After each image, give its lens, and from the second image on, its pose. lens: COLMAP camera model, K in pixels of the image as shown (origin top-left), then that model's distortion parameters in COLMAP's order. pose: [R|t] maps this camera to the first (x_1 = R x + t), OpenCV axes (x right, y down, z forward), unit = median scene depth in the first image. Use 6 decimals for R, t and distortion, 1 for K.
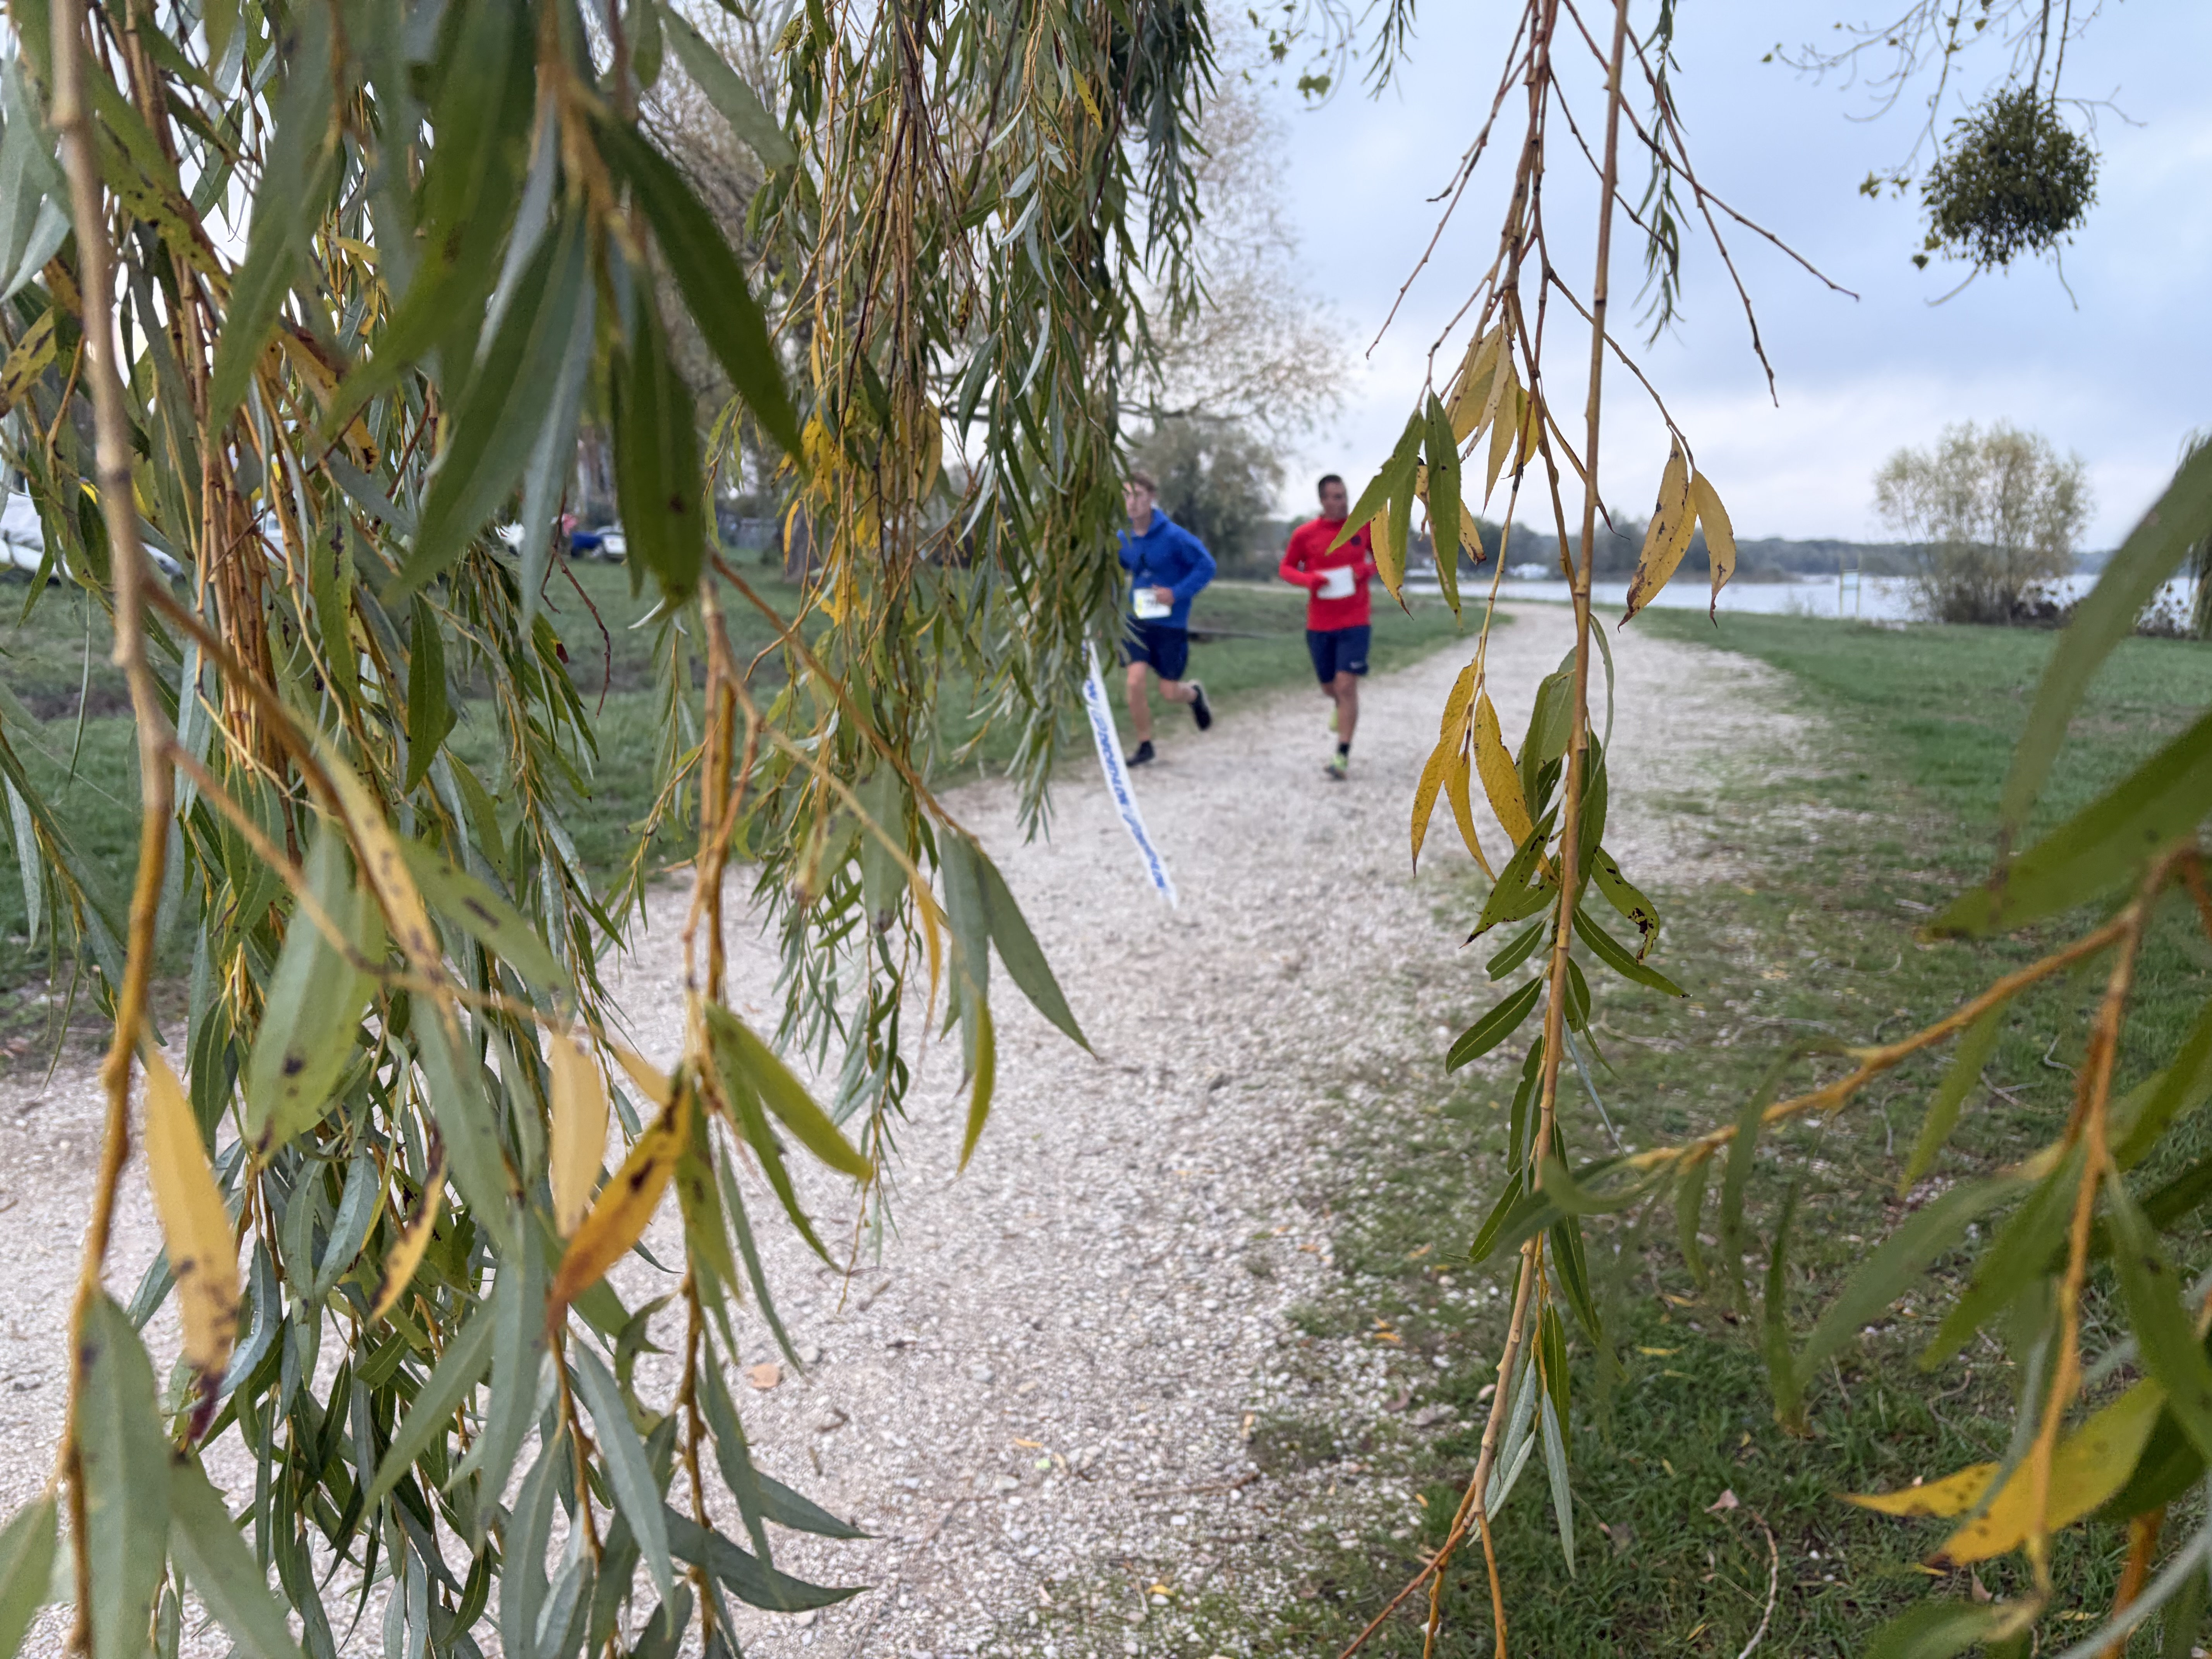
lens RADIAL K [[1653.8, 0, 1095.4], [0, 1653.8, 853.6], [0, 0, 1]] dist [0.050545, -0.051774]
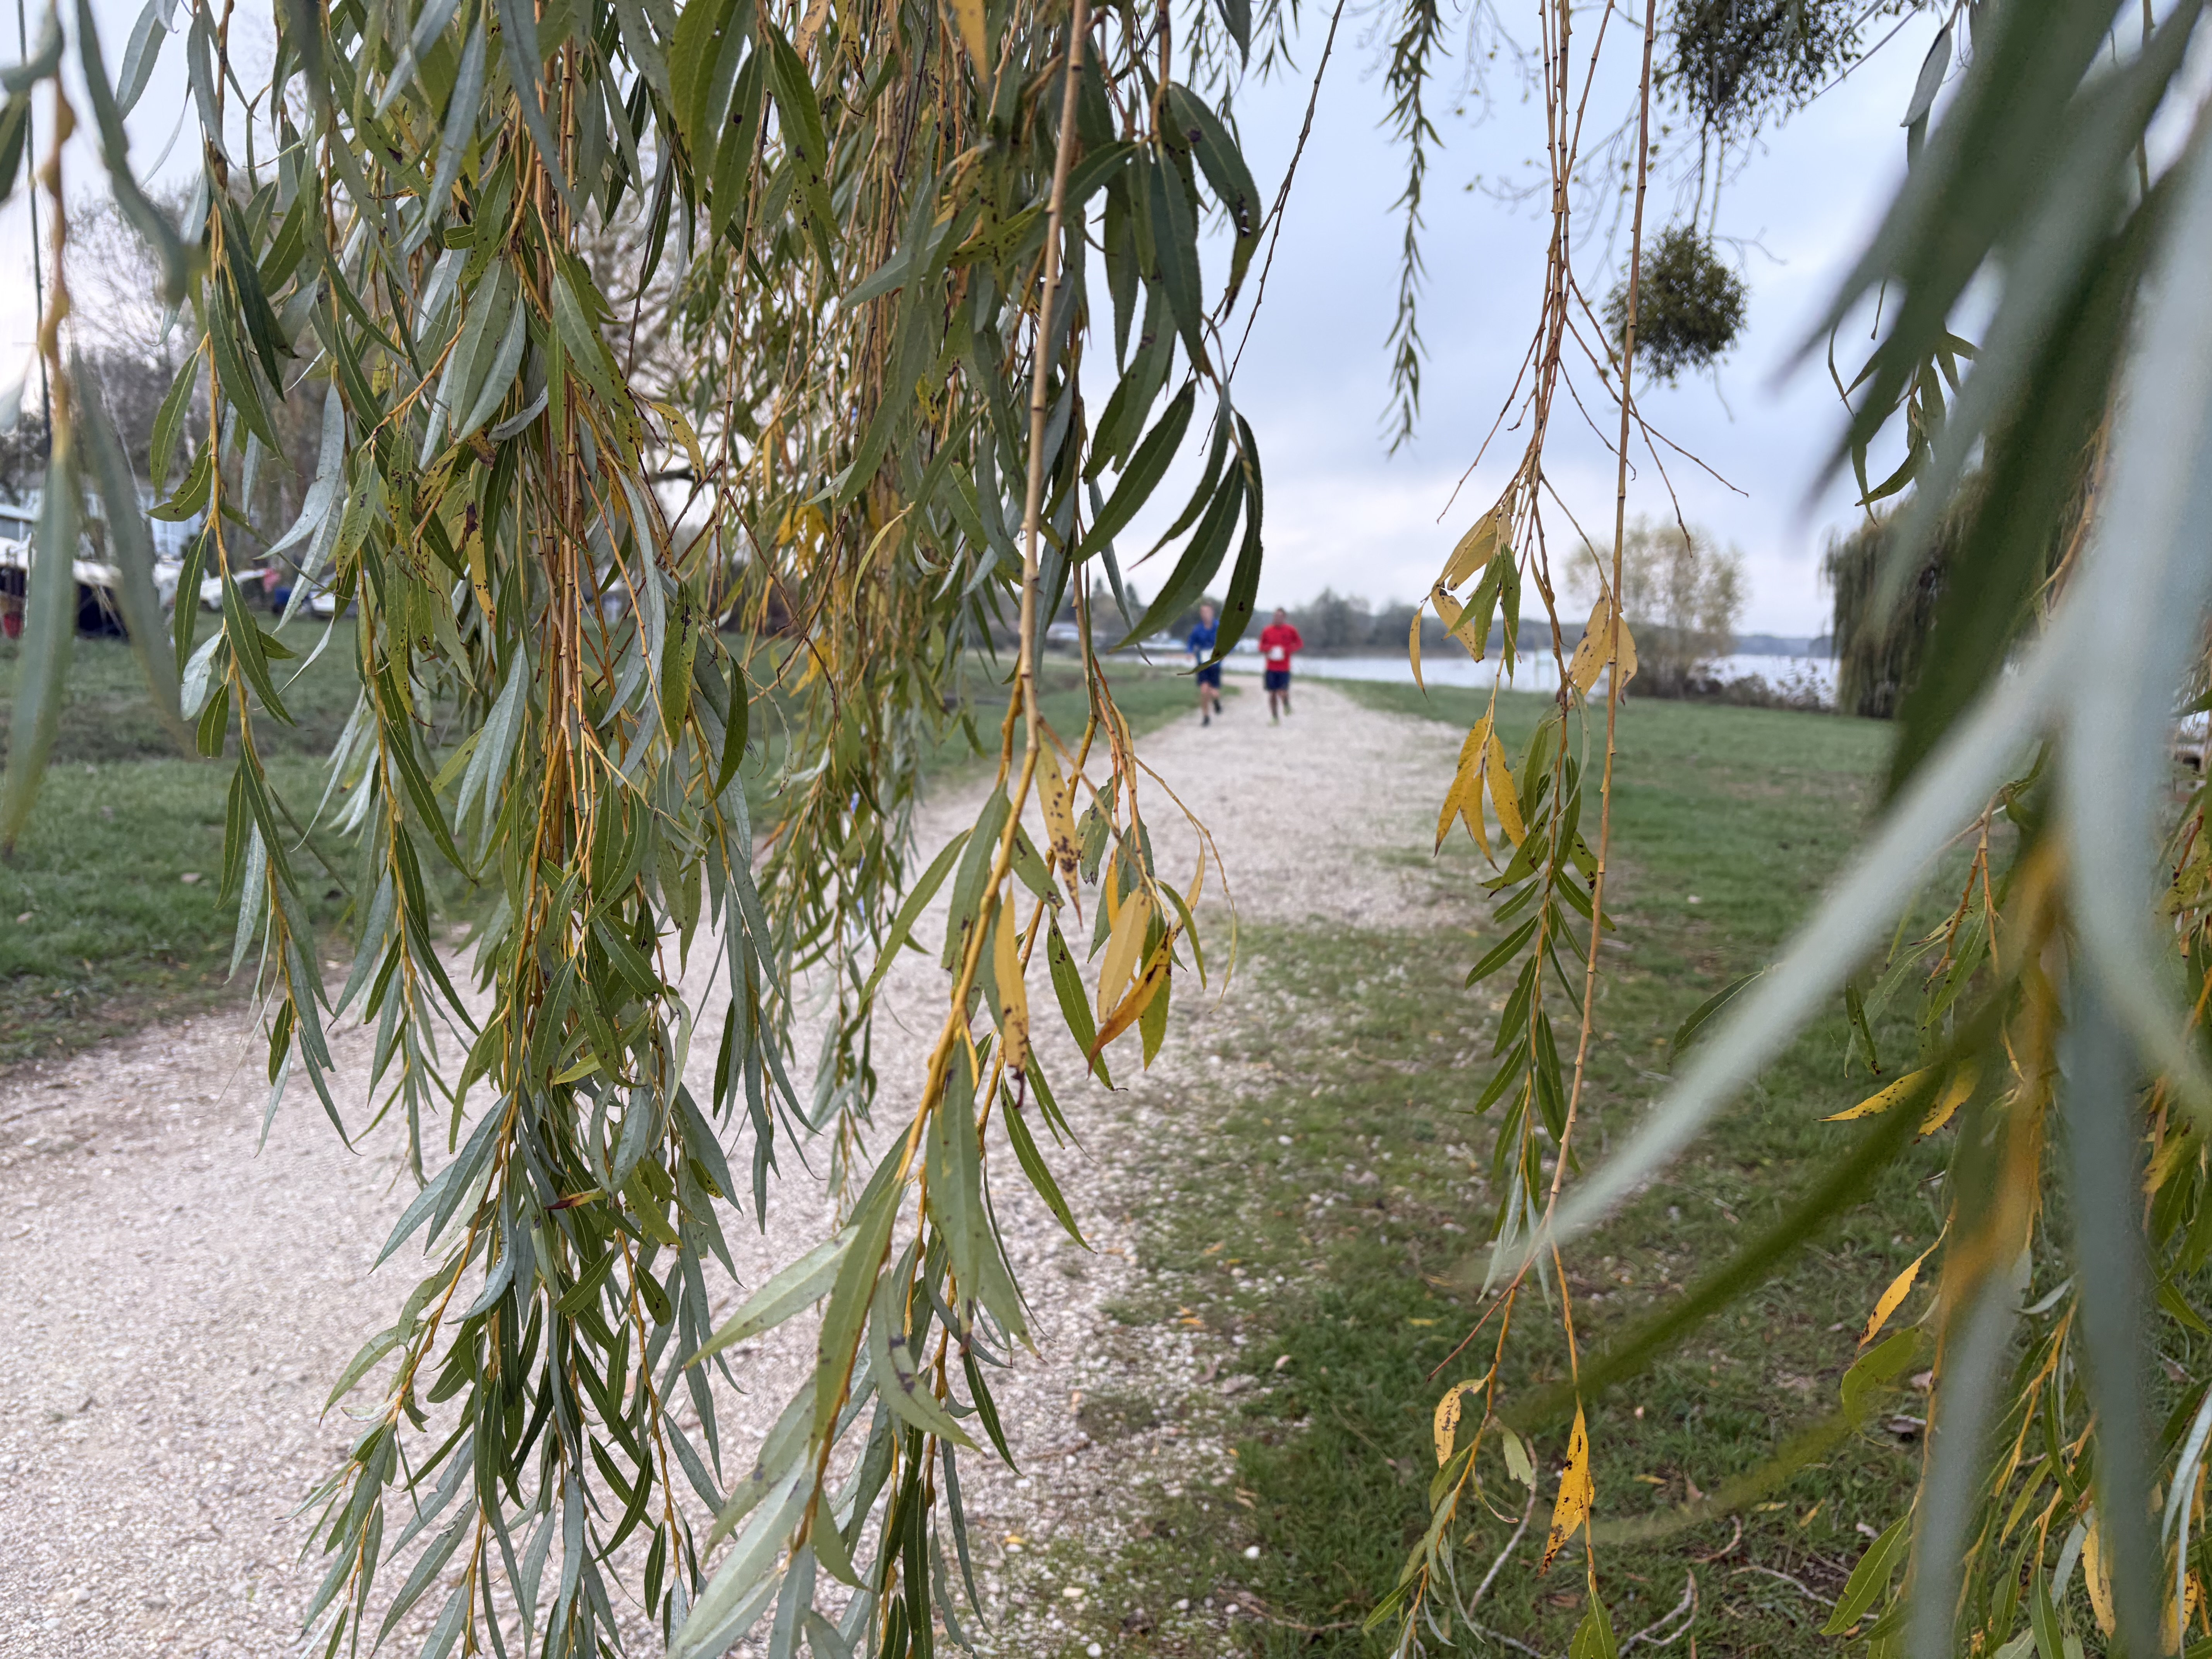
lens RADIAL K [[1653.8, 0, 1086.8], [0, 1653.8, 852.9], [0, 0, 1]] dist [0.050545, -0.051774]
pose [[0.987865, -0.003949, 0.155265, -0.061662], [0.010074, 0.999201, -0.038677, 0.017396], [-0.154988, 0.039771, 0.987115, -0.096080]]
